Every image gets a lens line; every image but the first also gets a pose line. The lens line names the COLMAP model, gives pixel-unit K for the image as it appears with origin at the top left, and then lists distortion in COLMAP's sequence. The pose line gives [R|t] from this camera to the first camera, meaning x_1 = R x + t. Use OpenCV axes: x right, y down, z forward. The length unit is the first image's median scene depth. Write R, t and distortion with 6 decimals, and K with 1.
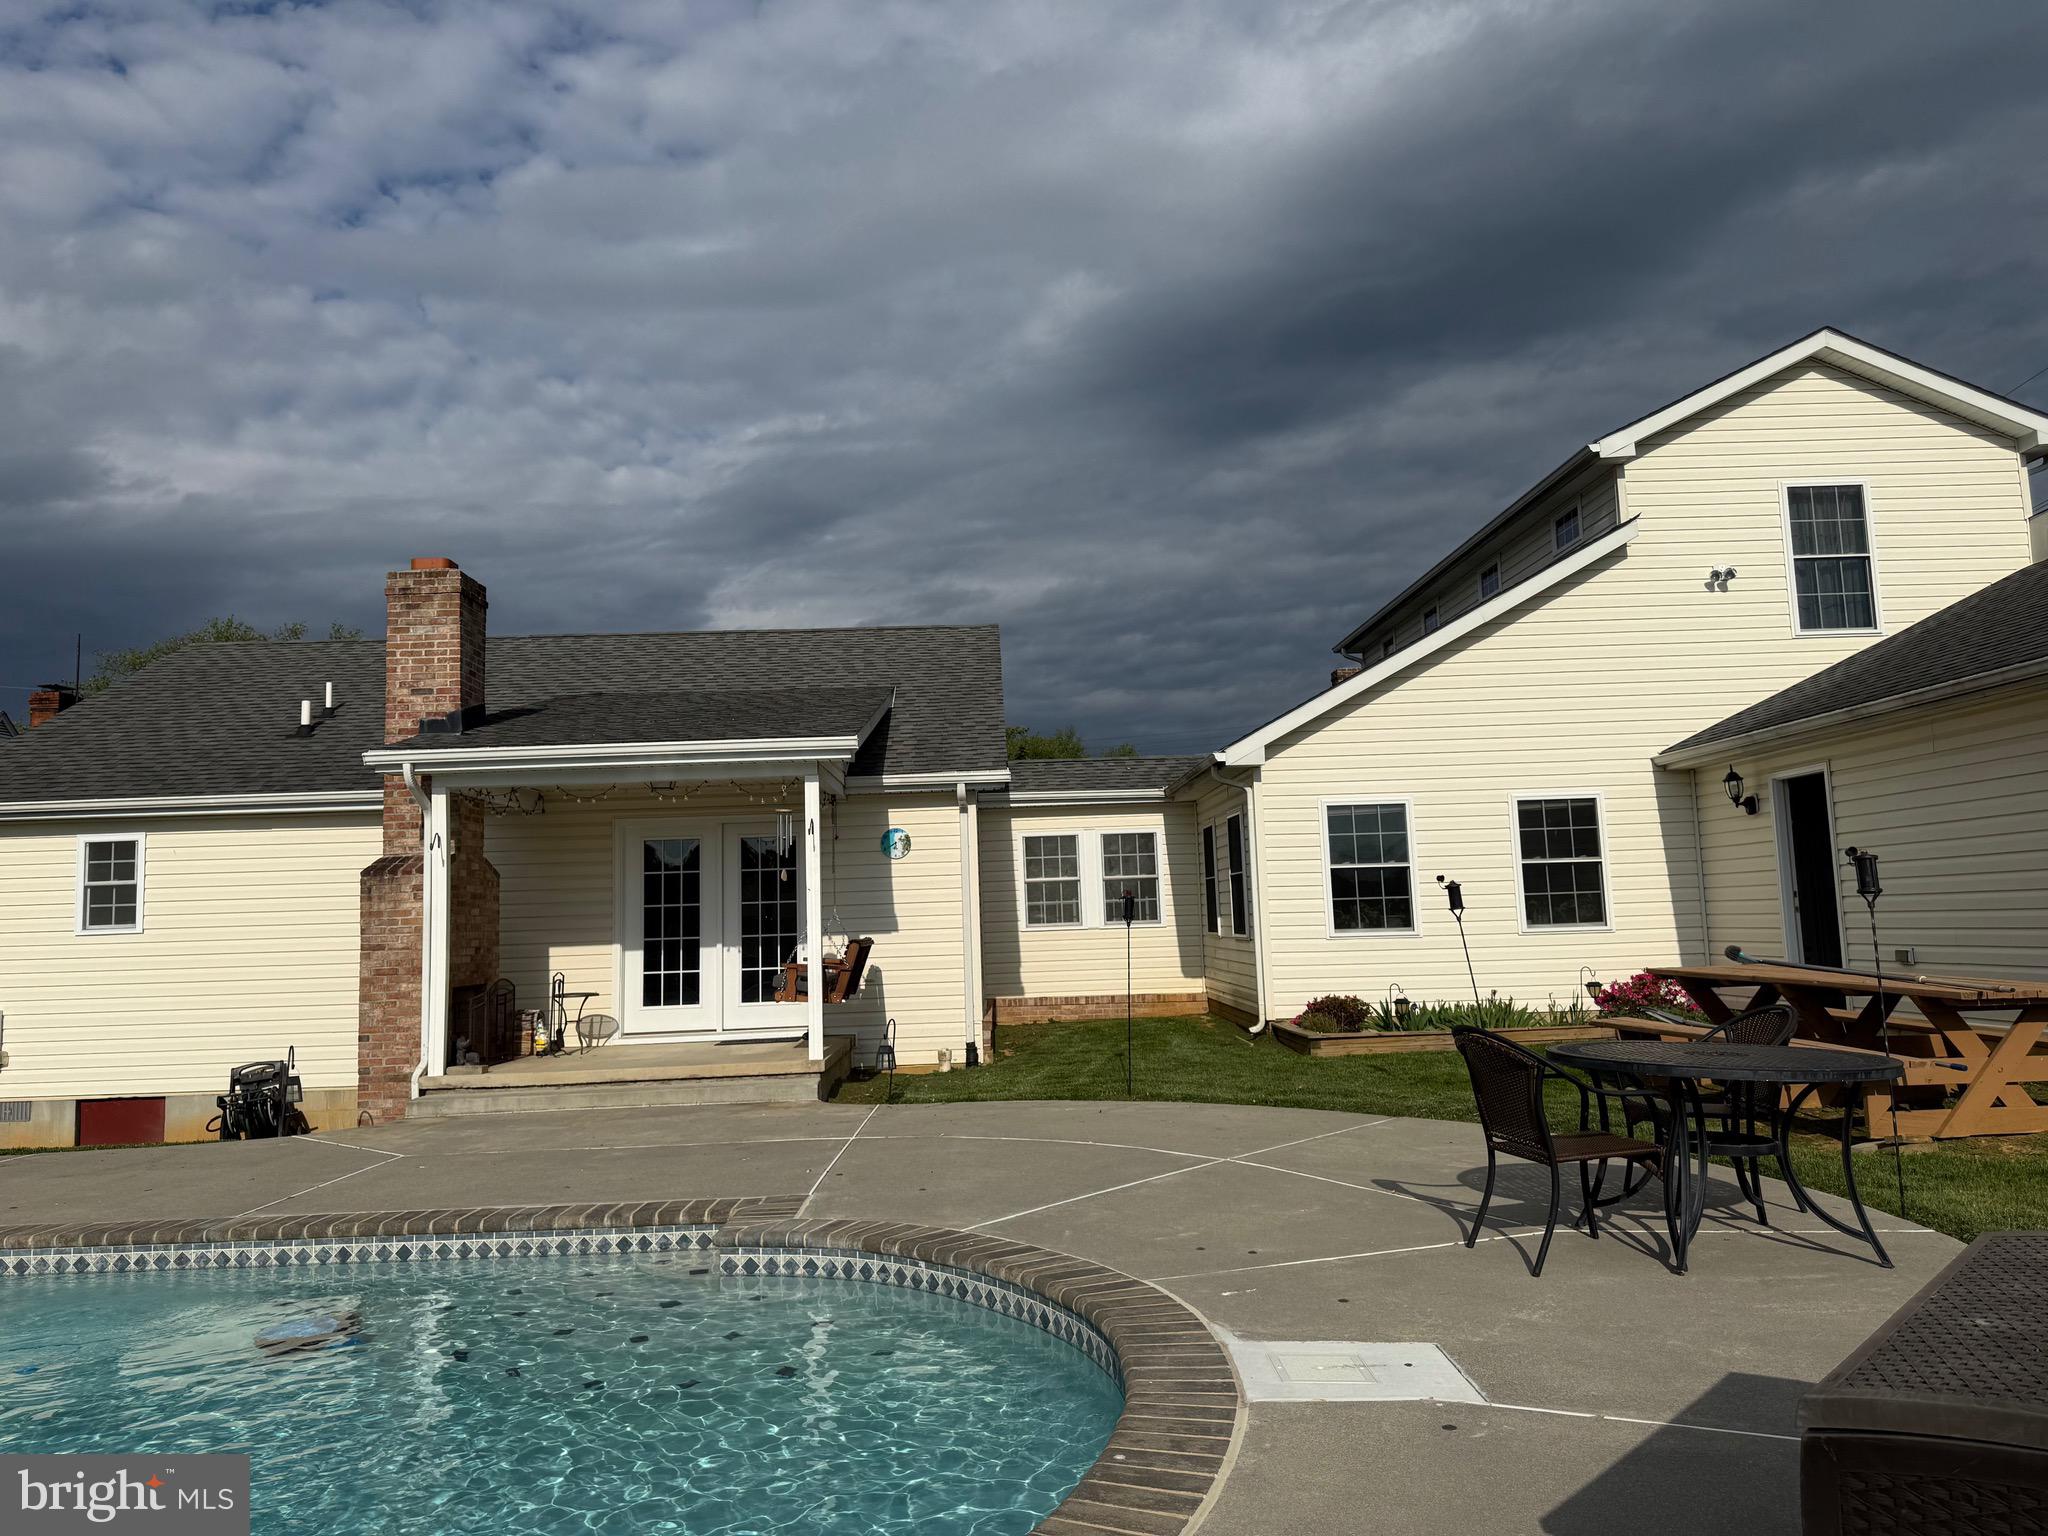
lens RADIAL K [[1439.8, 0, 1025.8], [0, 1439.8, 782.2], [0, 0, 1]] dist [0.137613, -0.267780]
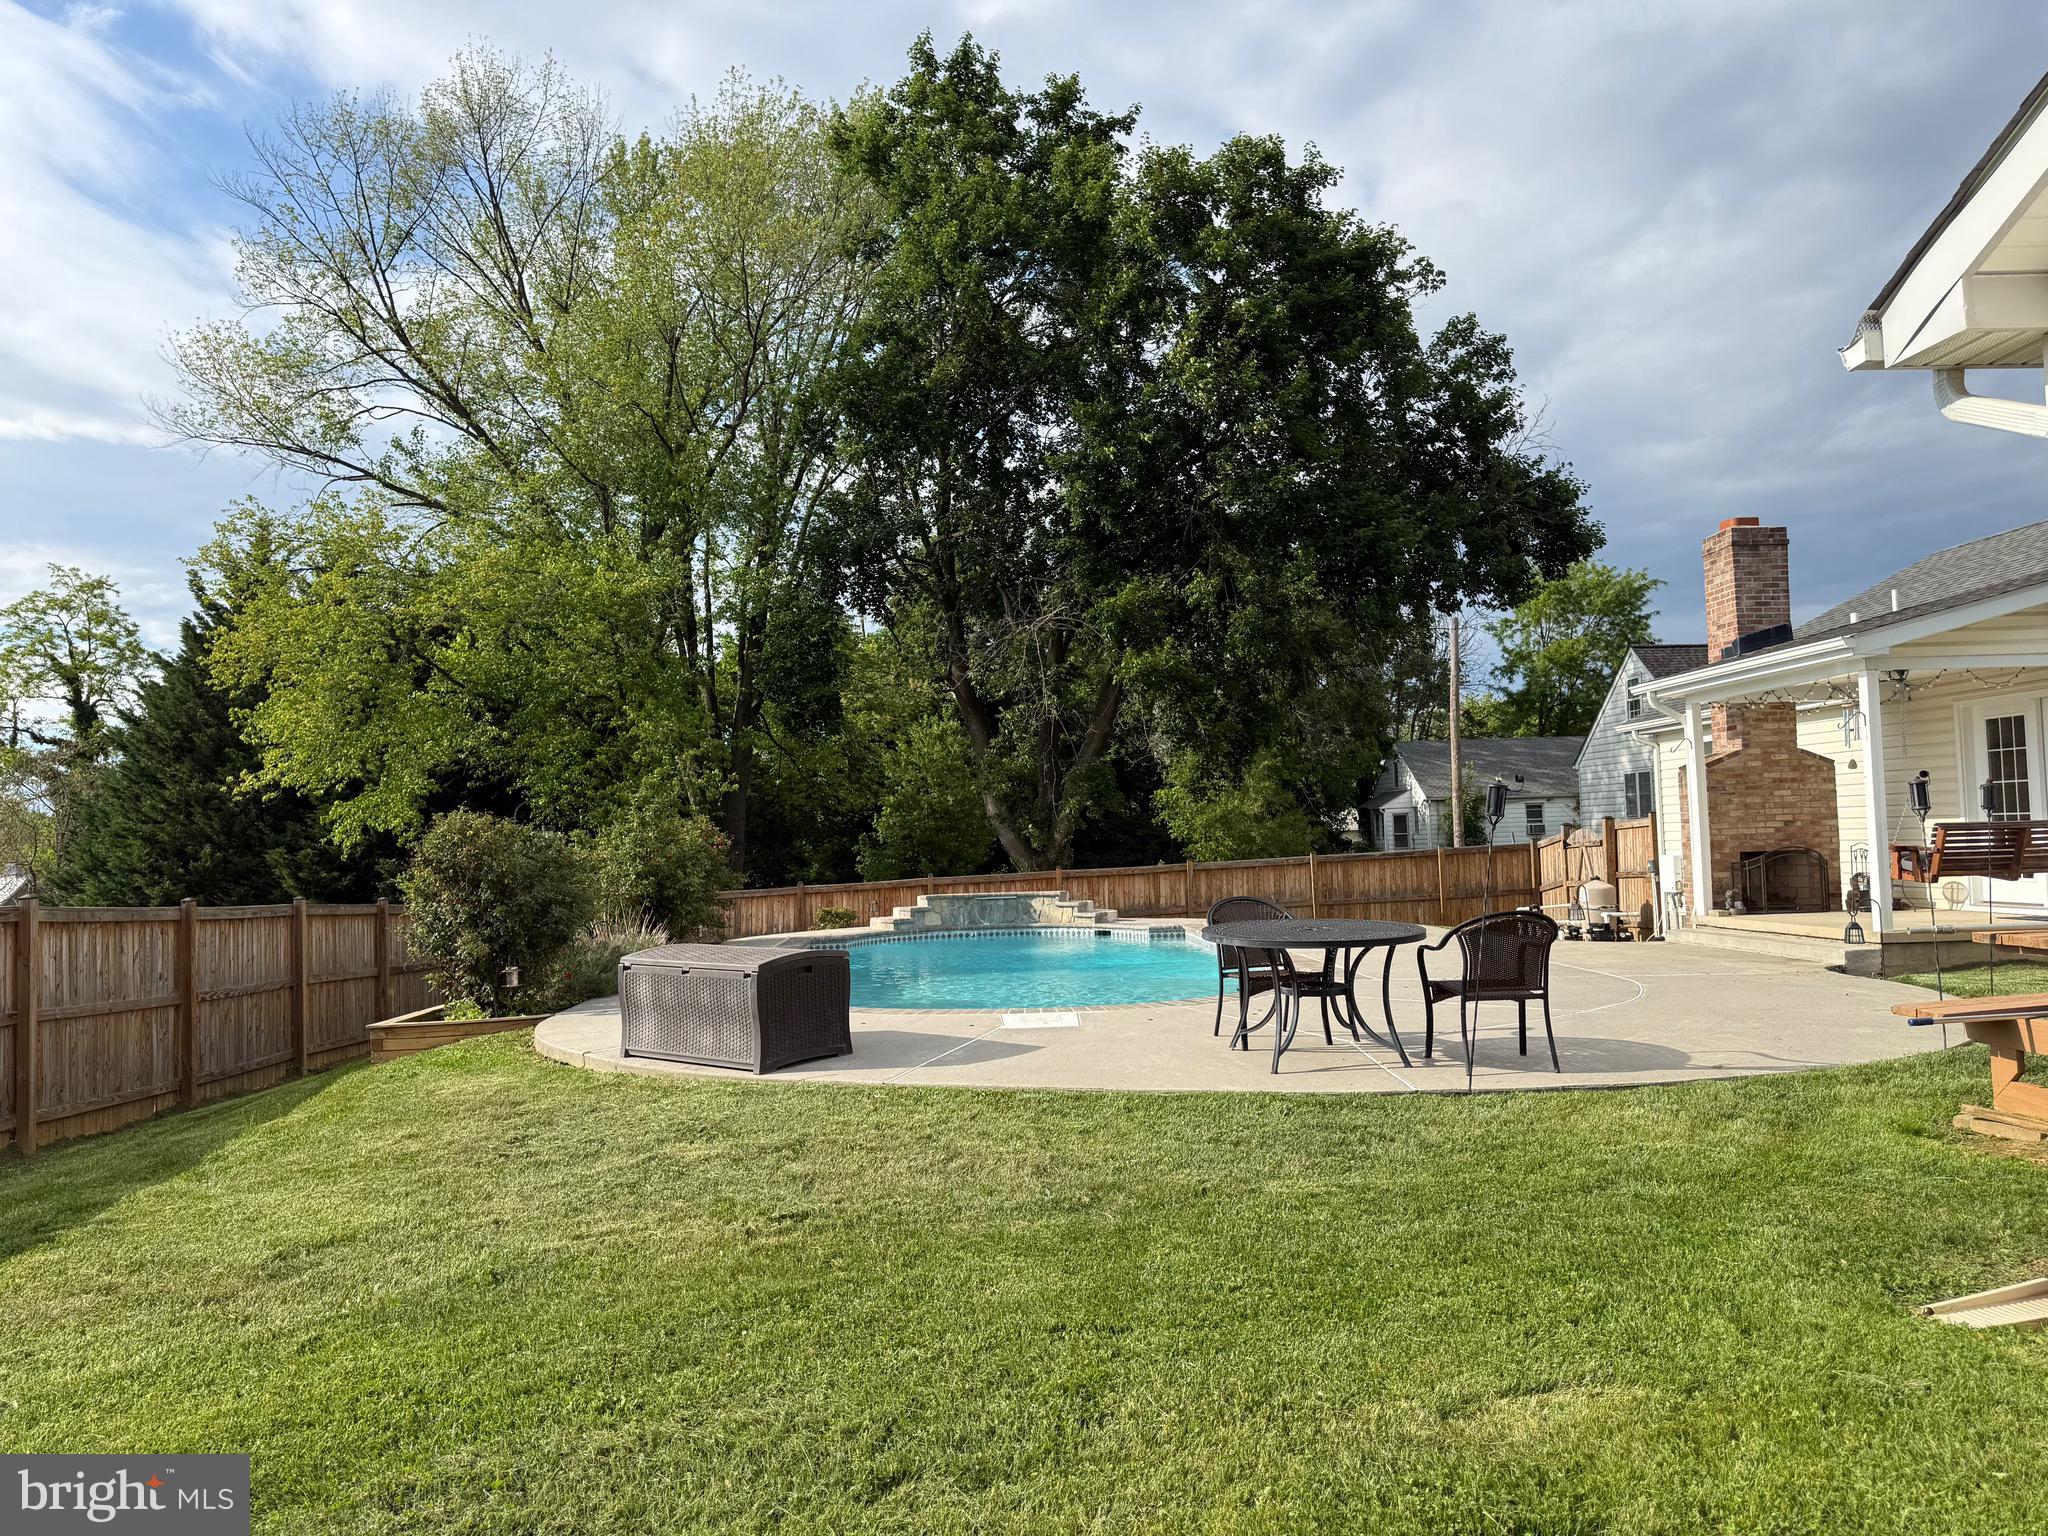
lens RADIAL K [[1439.8, 0, 1025.8], [0, 1439.8, 782.2], [0, 0, 1]] dist [0.137613, -0.267780]
pose [[0.027021, -0.010510, -0.999580, 0.813566], [0.120538, 0.992683, -0.007179, 0.009847], [0.992341, -0.120294, 0.028090, 0.301785]]
